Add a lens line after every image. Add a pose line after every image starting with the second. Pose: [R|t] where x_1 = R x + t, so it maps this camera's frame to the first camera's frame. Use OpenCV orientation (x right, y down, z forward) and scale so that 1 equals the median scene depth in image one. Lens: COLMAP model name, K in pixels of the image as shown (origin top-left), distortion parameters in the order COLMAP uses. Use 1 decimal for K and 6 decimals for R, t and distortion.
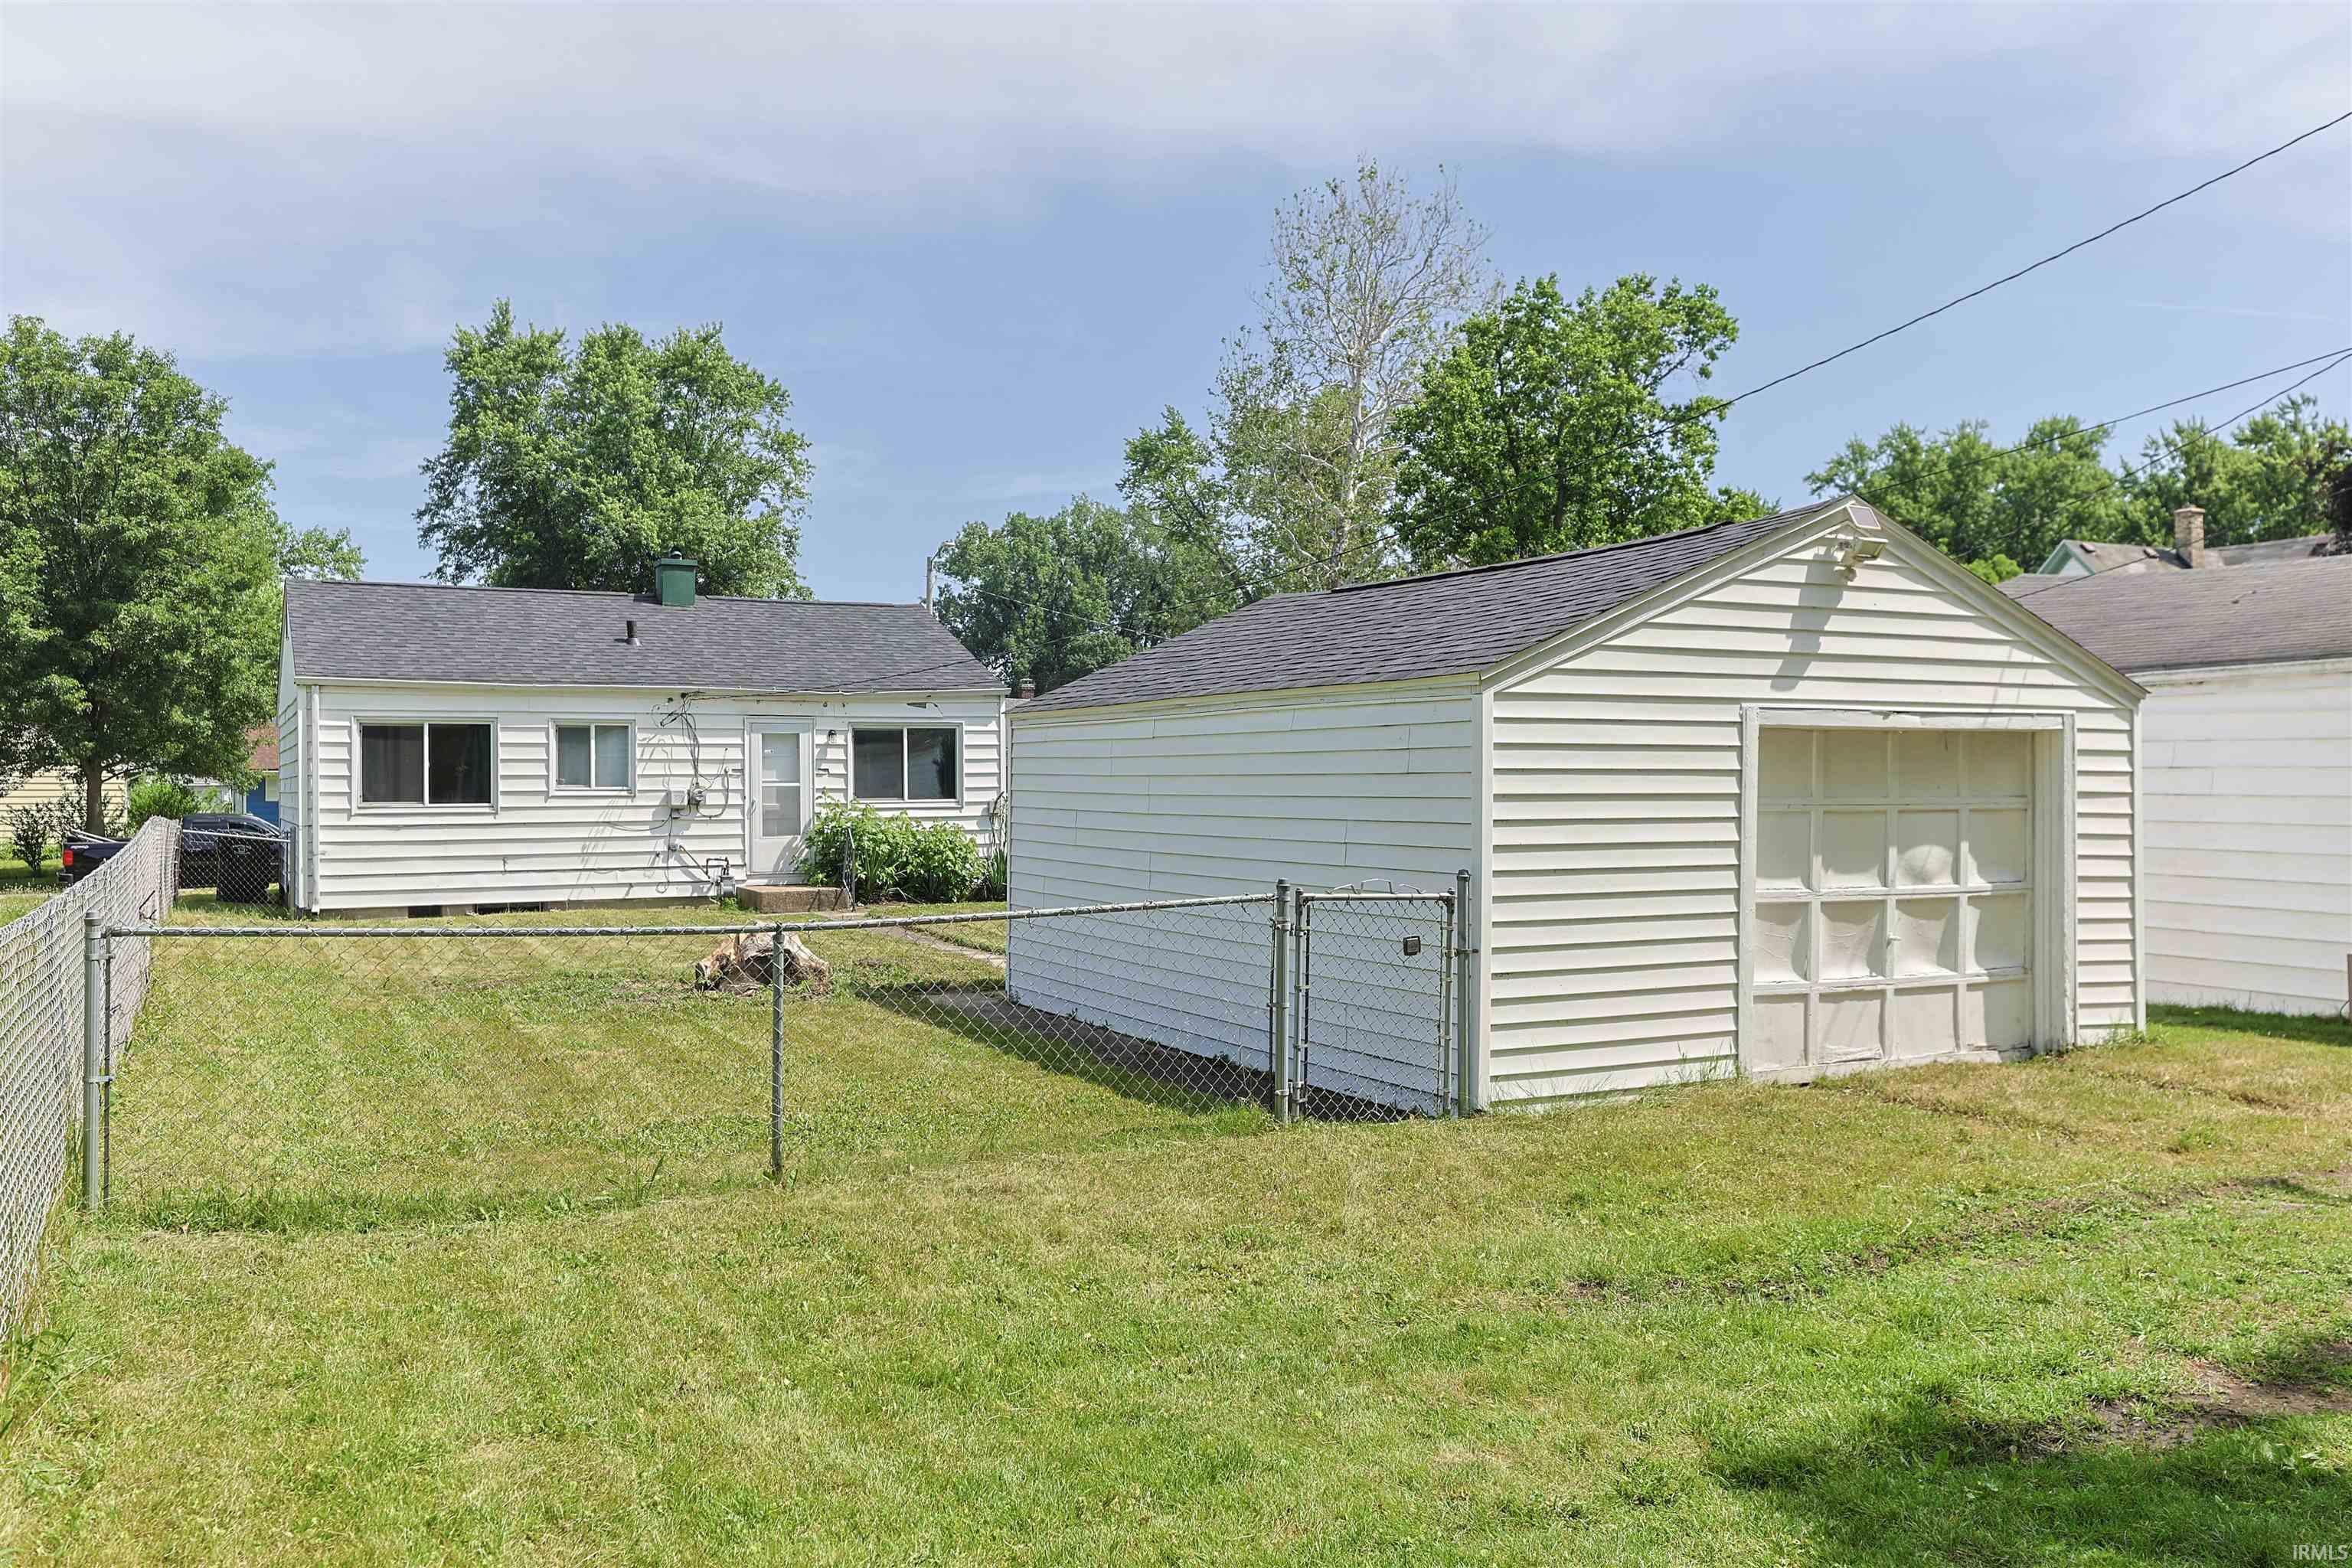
lens RADIAL K [[1853.7, 0, 1137.2], [0, 1853.7, 773.5], [0, 0, 1]] dist [0.044396, -0.059281]
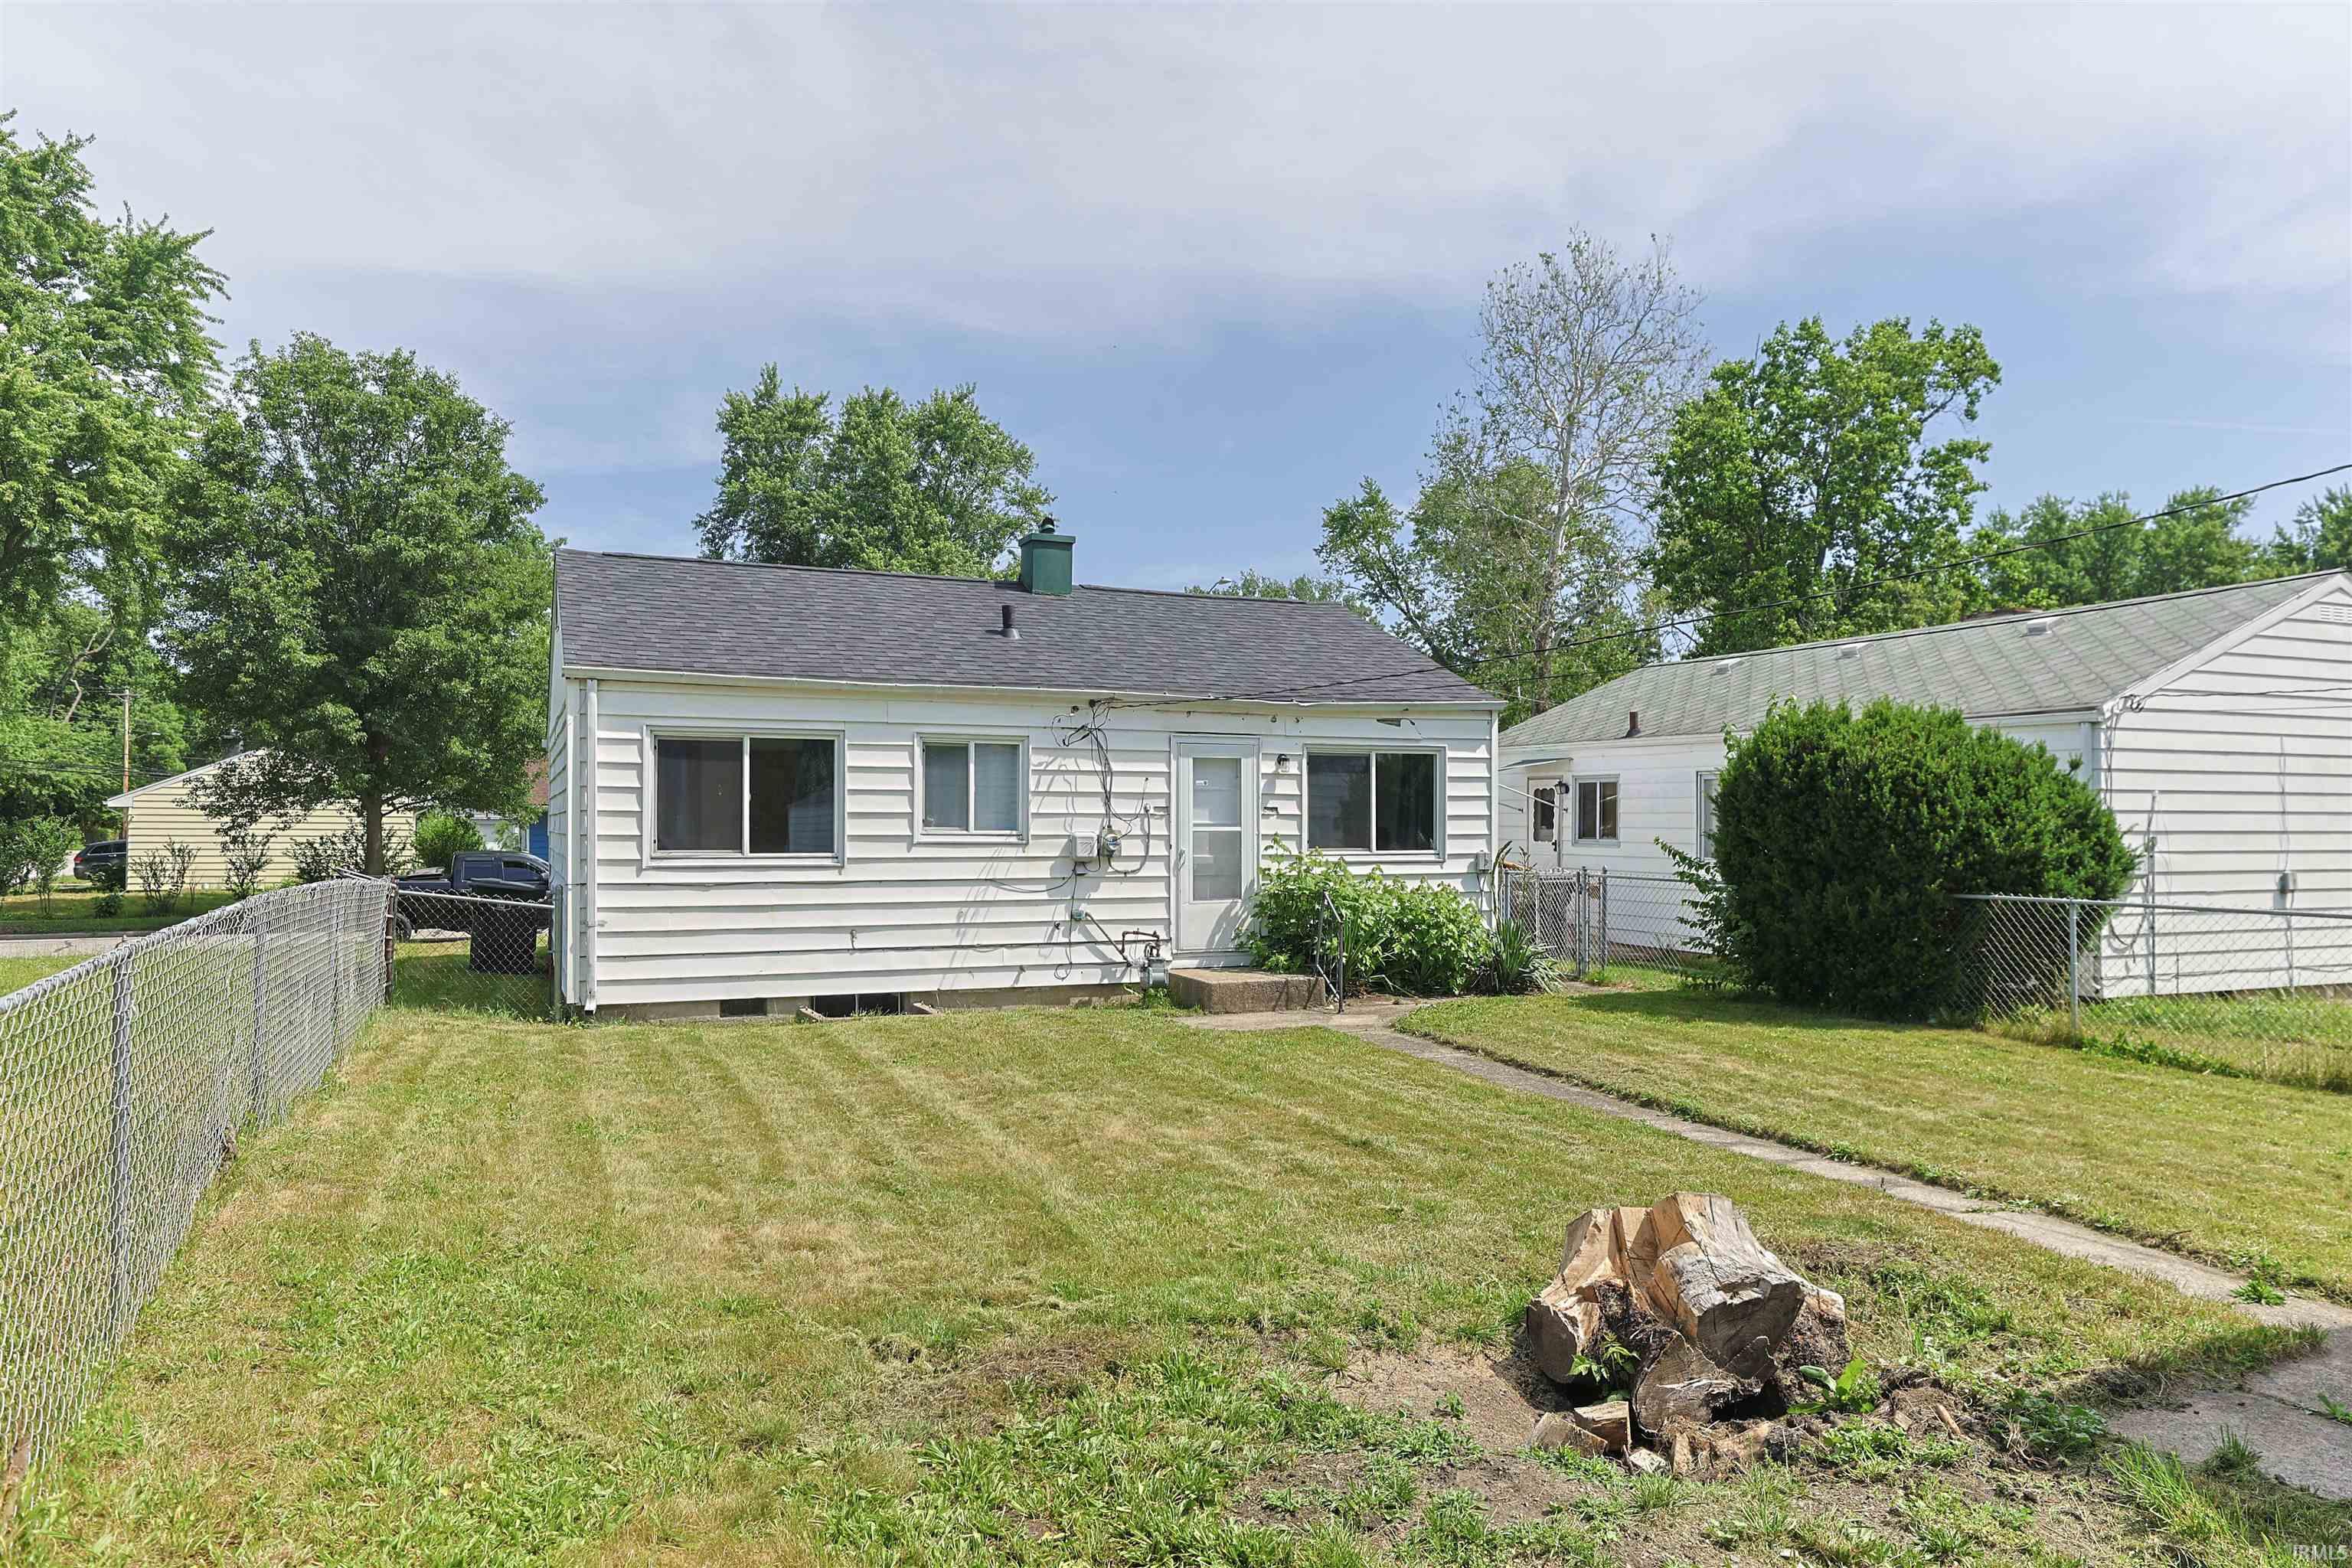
lens RADIAL K [[1542.1, 0, 1179.0], [0, 1542.1, 818.6], [0, 0, 1]] dist [0.007789, -0.013113]
pose [[0.998510, 0.008601, -0.053879, -0.176923], [-0.008453, 0.999960, 0.002967, 0.000425], [0.053902, -0.002507, 0.998543, 0.405118]]
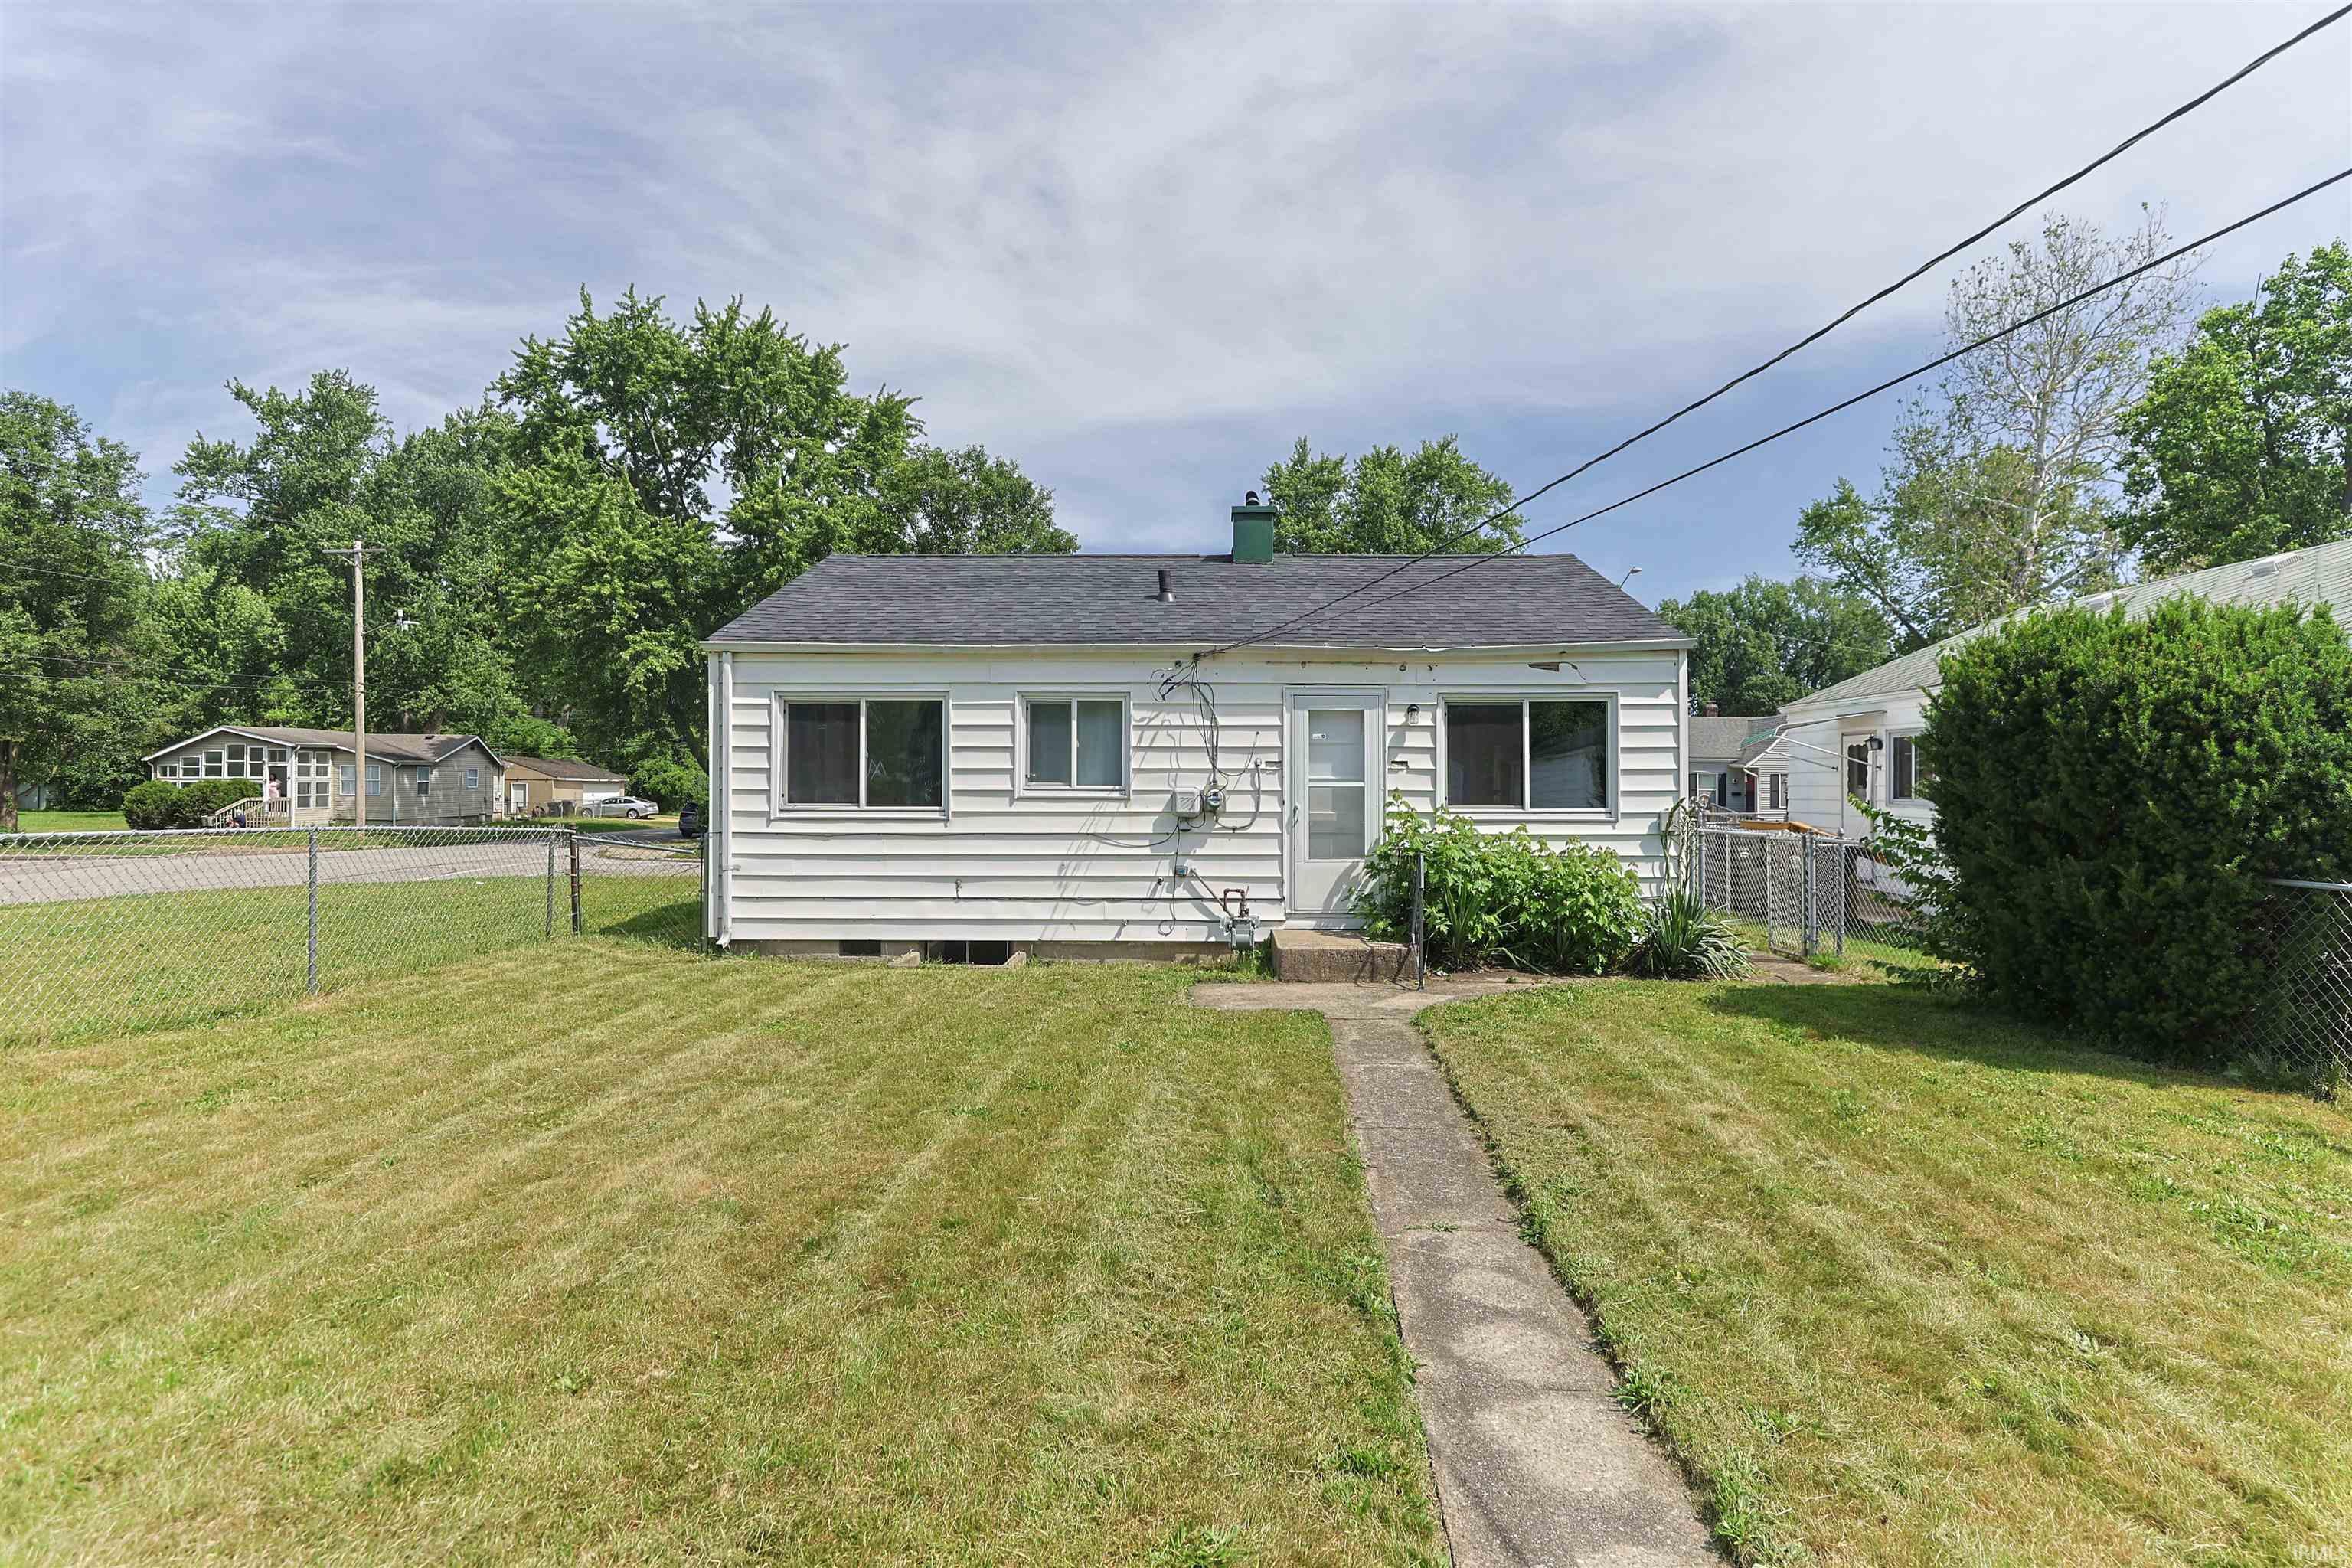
lens RADIAL K [[1154.7, 0, 1200.3], [0, 1154.7, 779.2], [0, 0, 1]] dist [-0.013121, 0.007876]
pose [[0.889524, 0.003927, -0.456873, -0.041421], [-0.004715, 0.999989, -0.000586, 0.004637], [0.456865, 0.002676, 0.889532, 0.603808]]
